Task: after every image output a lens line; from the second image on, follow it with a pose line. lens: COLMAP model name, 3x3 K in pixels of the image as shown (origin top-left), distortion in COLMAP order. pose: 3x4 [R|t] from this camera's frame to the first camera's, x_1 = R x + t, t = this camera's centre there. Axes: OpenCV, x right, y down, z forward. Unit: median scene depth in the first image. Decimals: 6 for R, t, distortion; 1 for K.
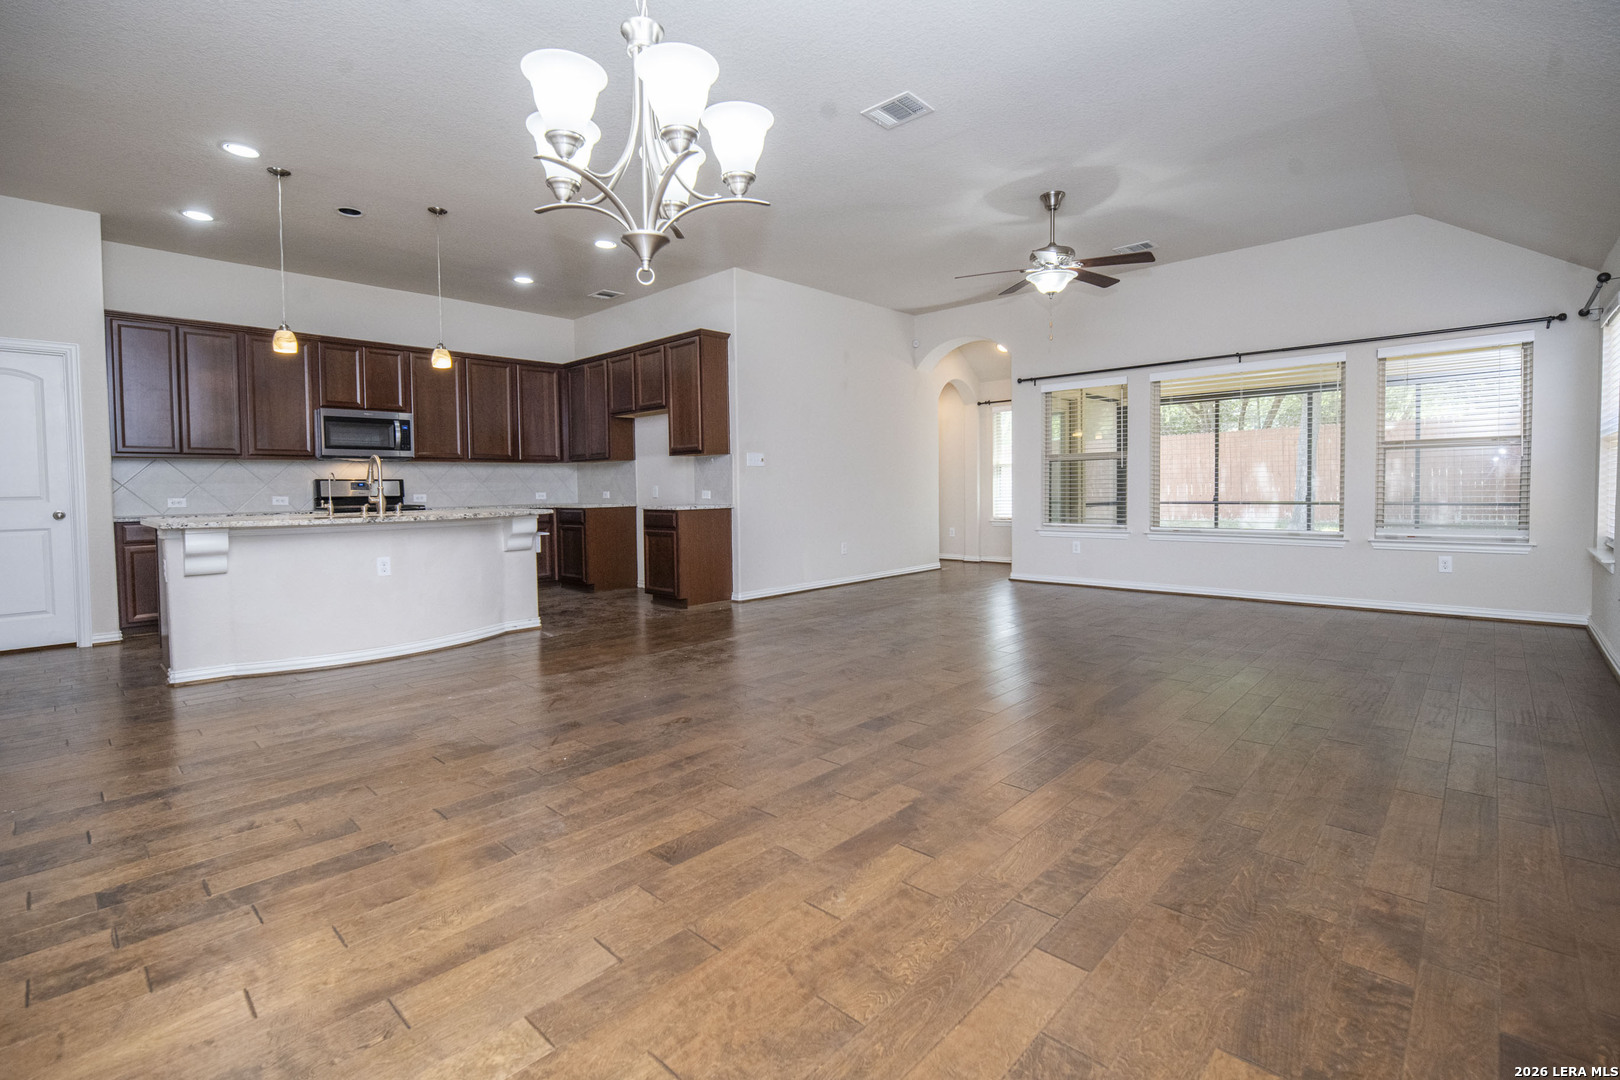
lens RADIAL K [[742.1, 0, 785.2], [0, 742.1, 507.6], [0, 0, 1]] dist [-0.003720, -0.000203]
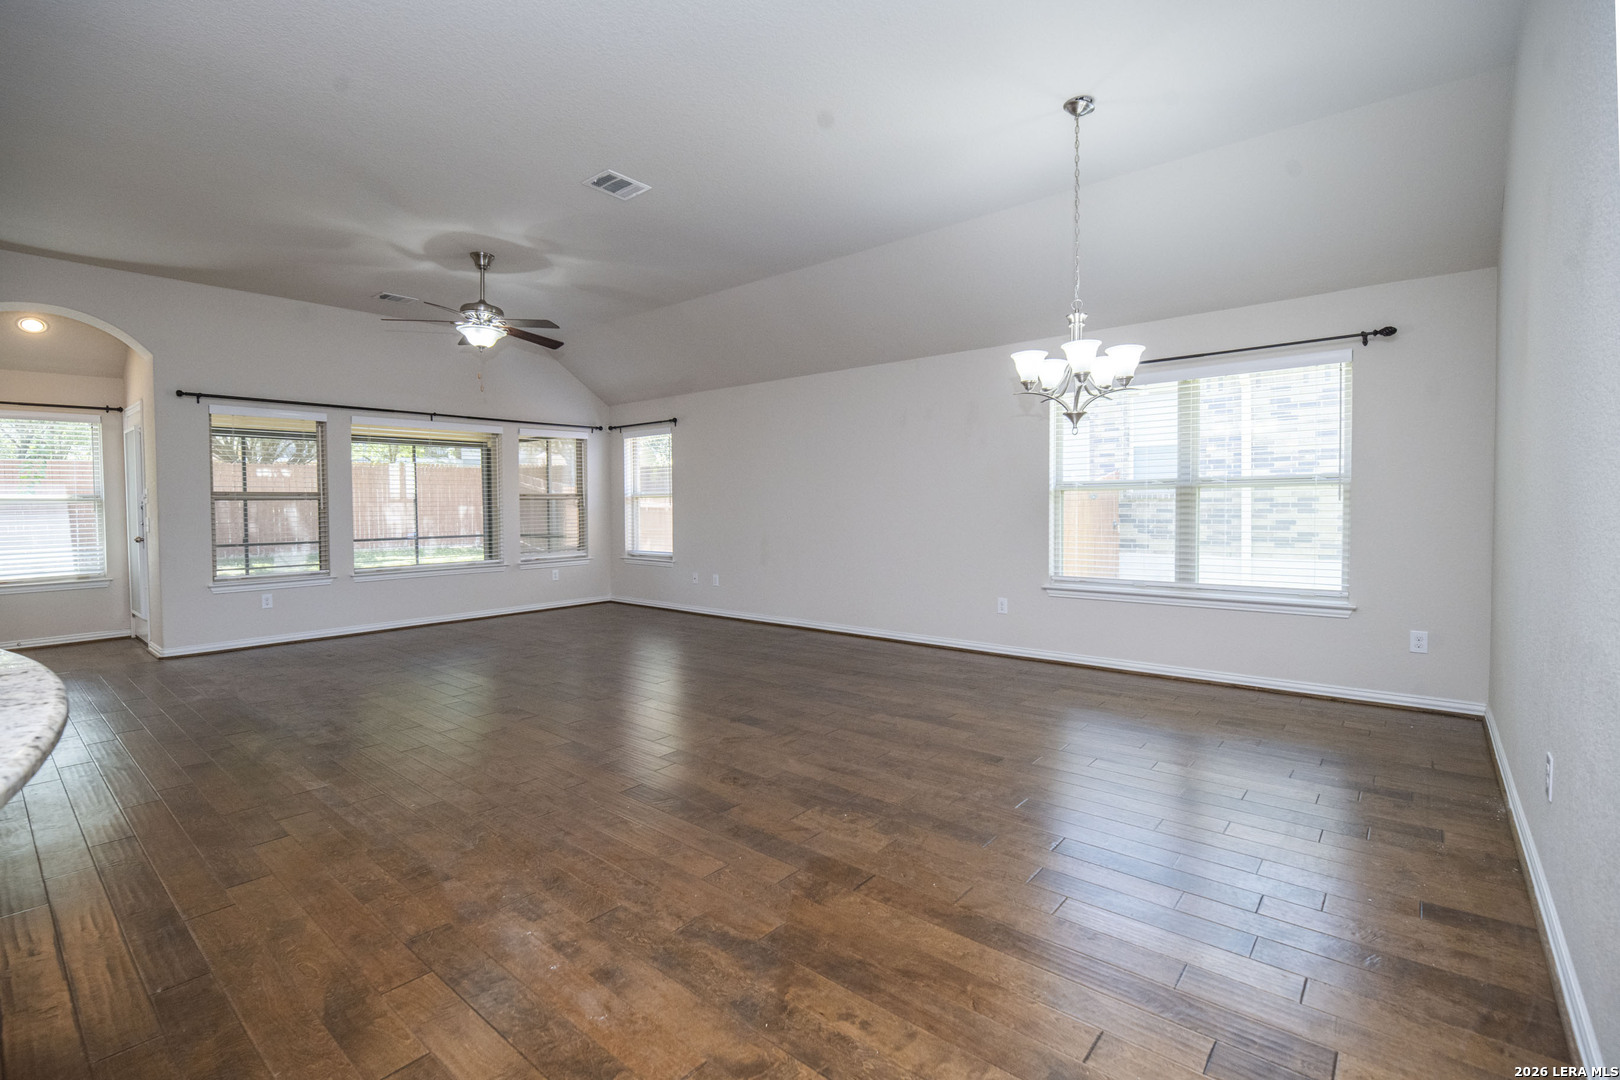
lens RADIAL K [[727.2, 0, 811.4], [0, 727.2, 518.6], [0, 0, 1]] dist [-0.009122, -0.000460]
pose [[-0.082799, -0.006582, 0.996545, -1.103334], [0.037625, 0.999245, 0.009726, -0.059078], [-0.995856, 0.038300, -0.082489, 0.976691]]
